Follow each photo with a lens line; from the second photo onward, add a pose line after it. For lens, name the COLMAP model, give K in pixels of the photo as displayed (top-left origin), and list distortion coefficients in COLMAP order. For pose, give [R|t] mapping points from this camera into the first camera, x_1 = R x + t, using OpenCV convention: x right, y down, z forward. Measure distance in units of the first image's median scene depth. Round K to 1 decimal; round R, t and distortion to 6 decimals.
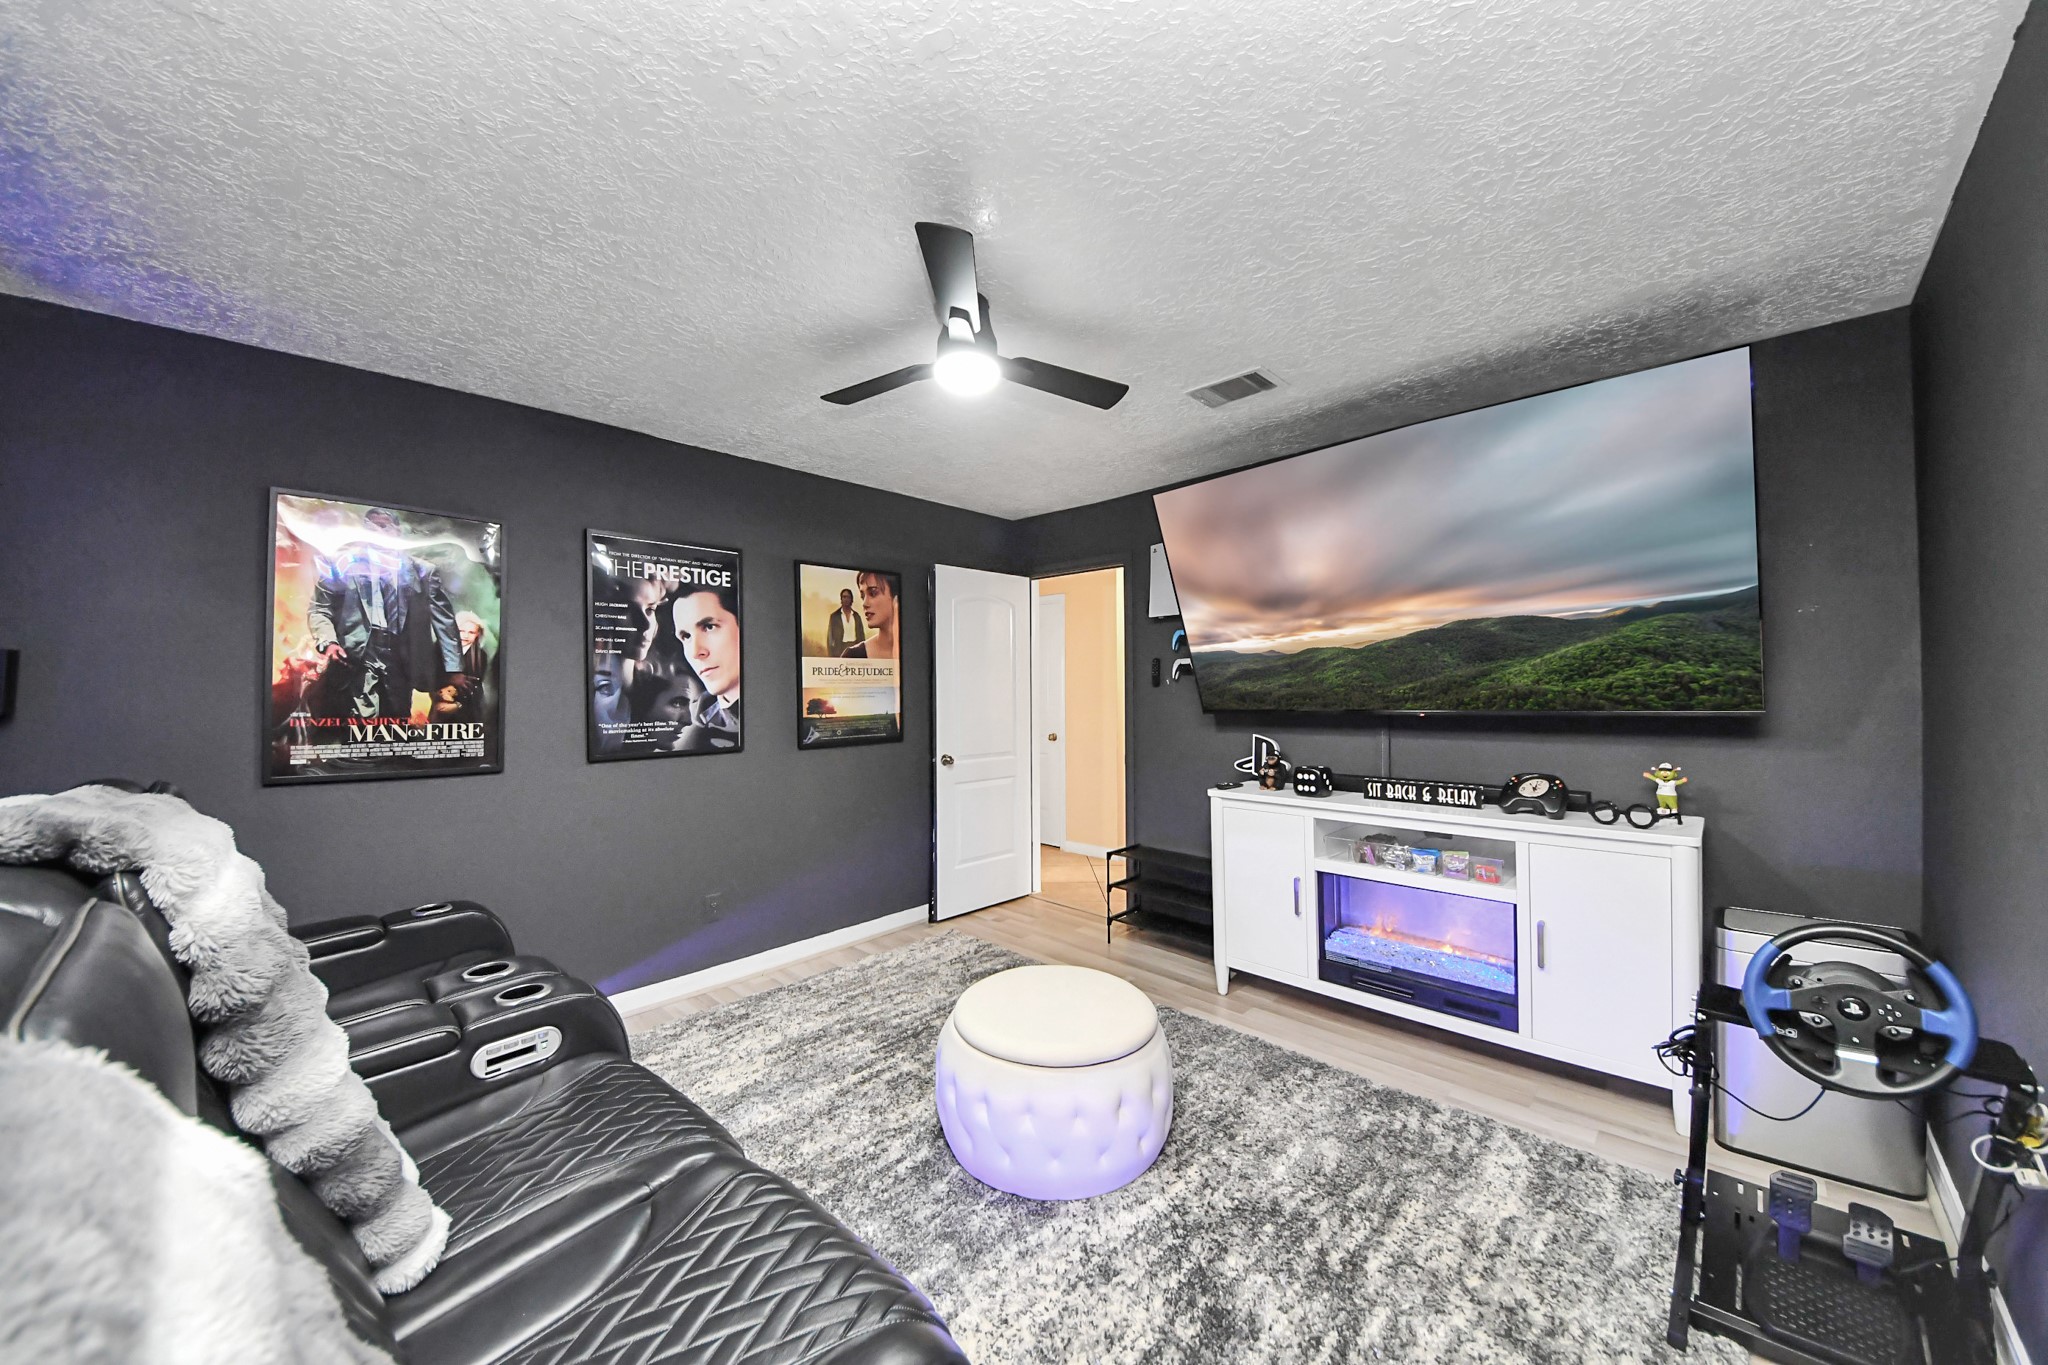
lens RADIAL K [[732.2, 0, 1013.7], [0, 732.2, 691.2], [0, 0, 1]] dist [0.058565, -0.034262]
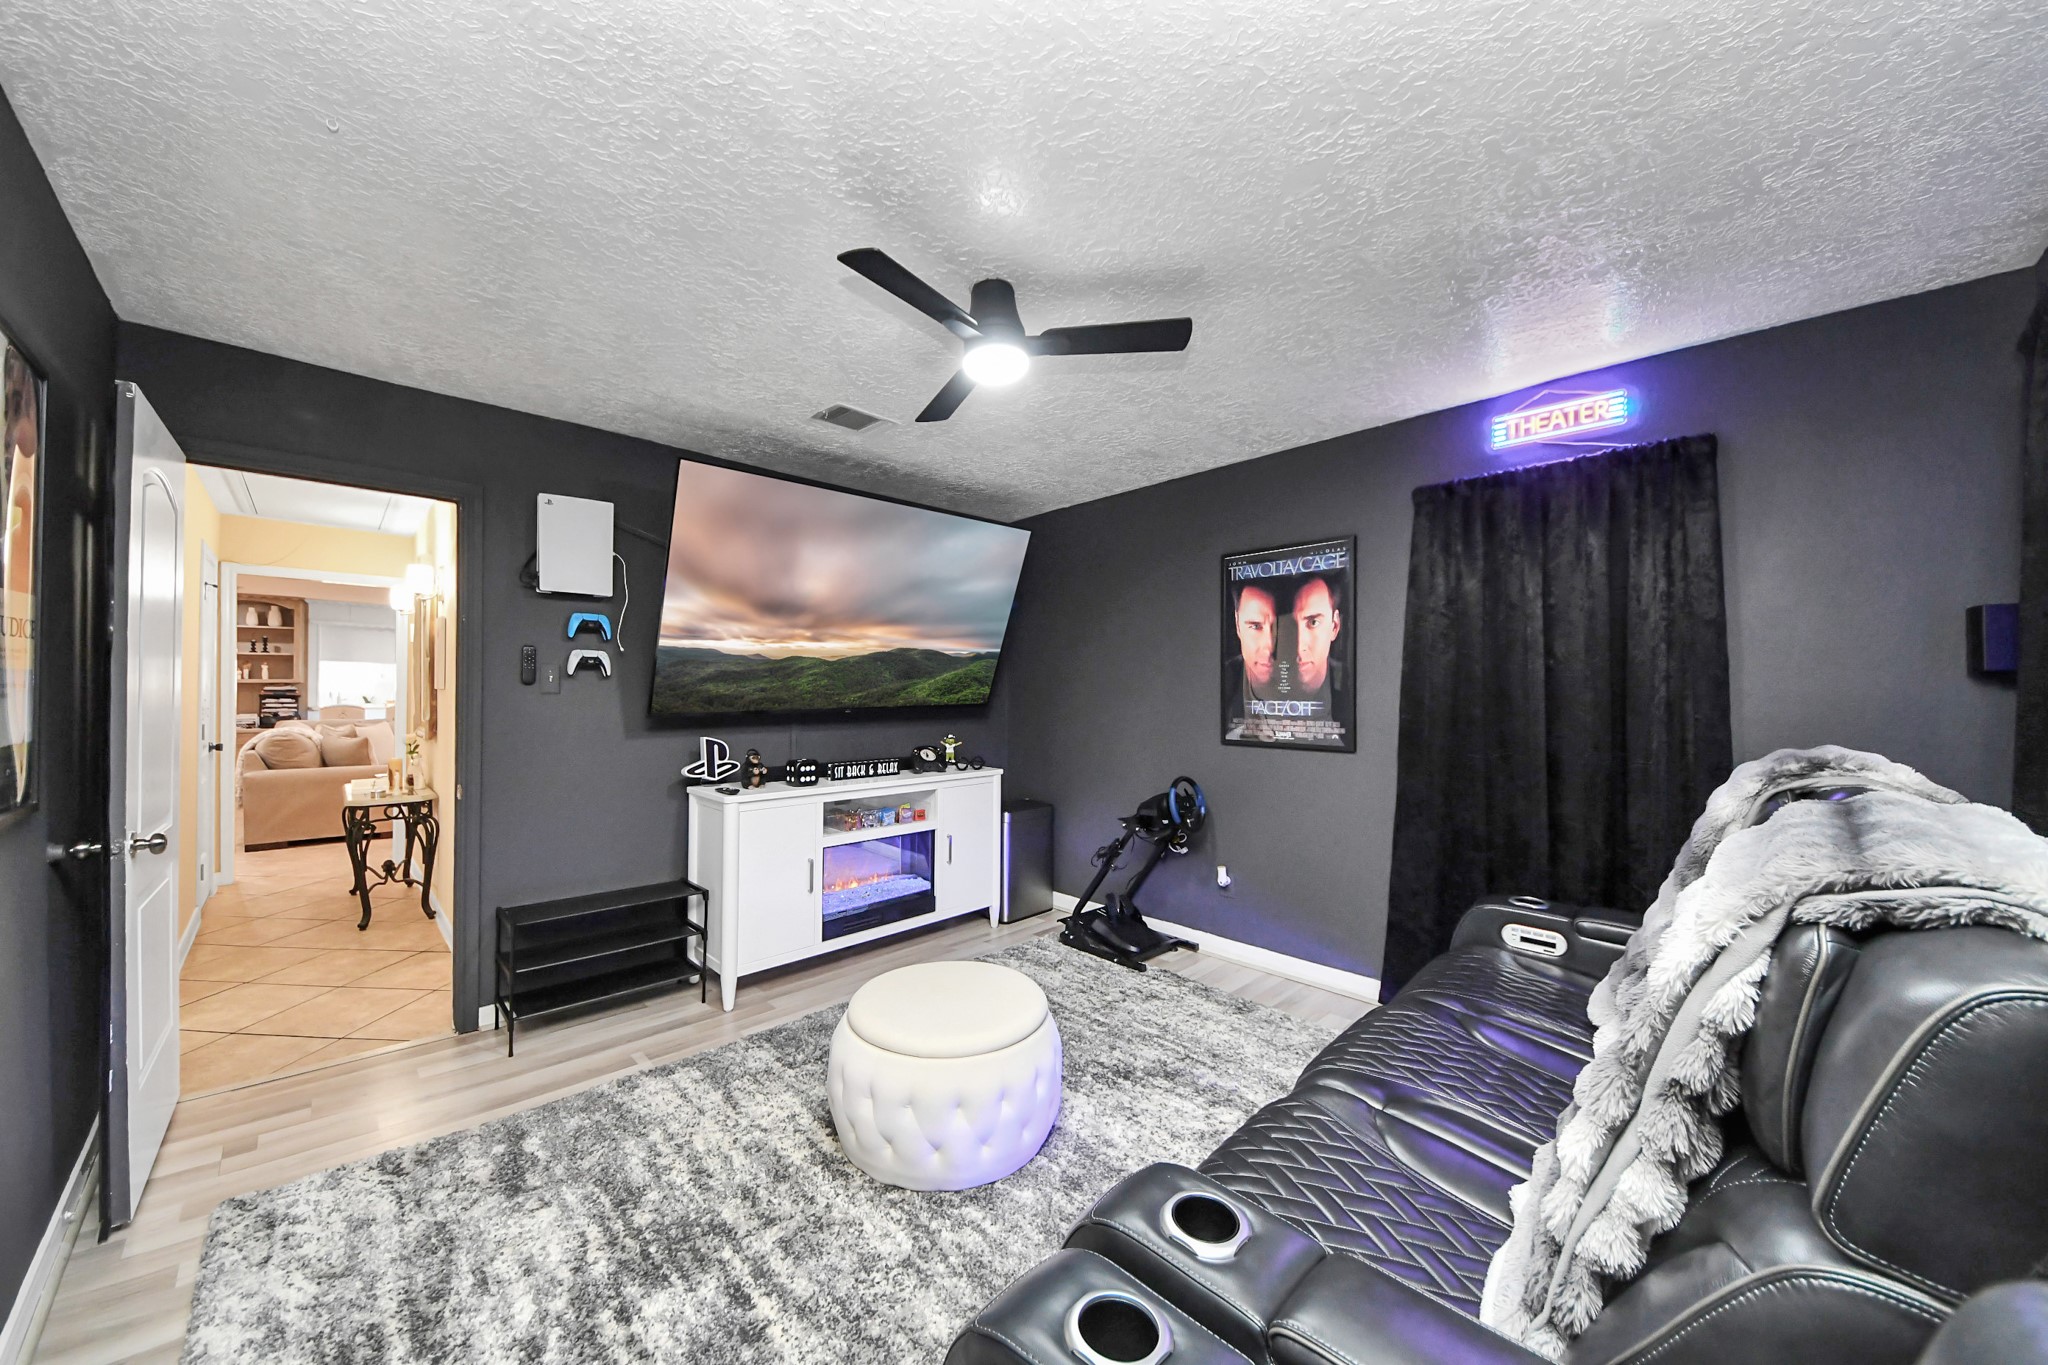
lens RADIAL K [[732.2, 0, 1013.7], [0, 732.2, 691.2], [0, 0, 1]] dist [0.058565, -0.034262]
pose [[0.021428, 0.009228, 0.999728, -0.720940], [-0.006691, 0.999936, -0.009087, 0.005880], [-0.999748, -0.006495, 0.021488, 0.663374]]
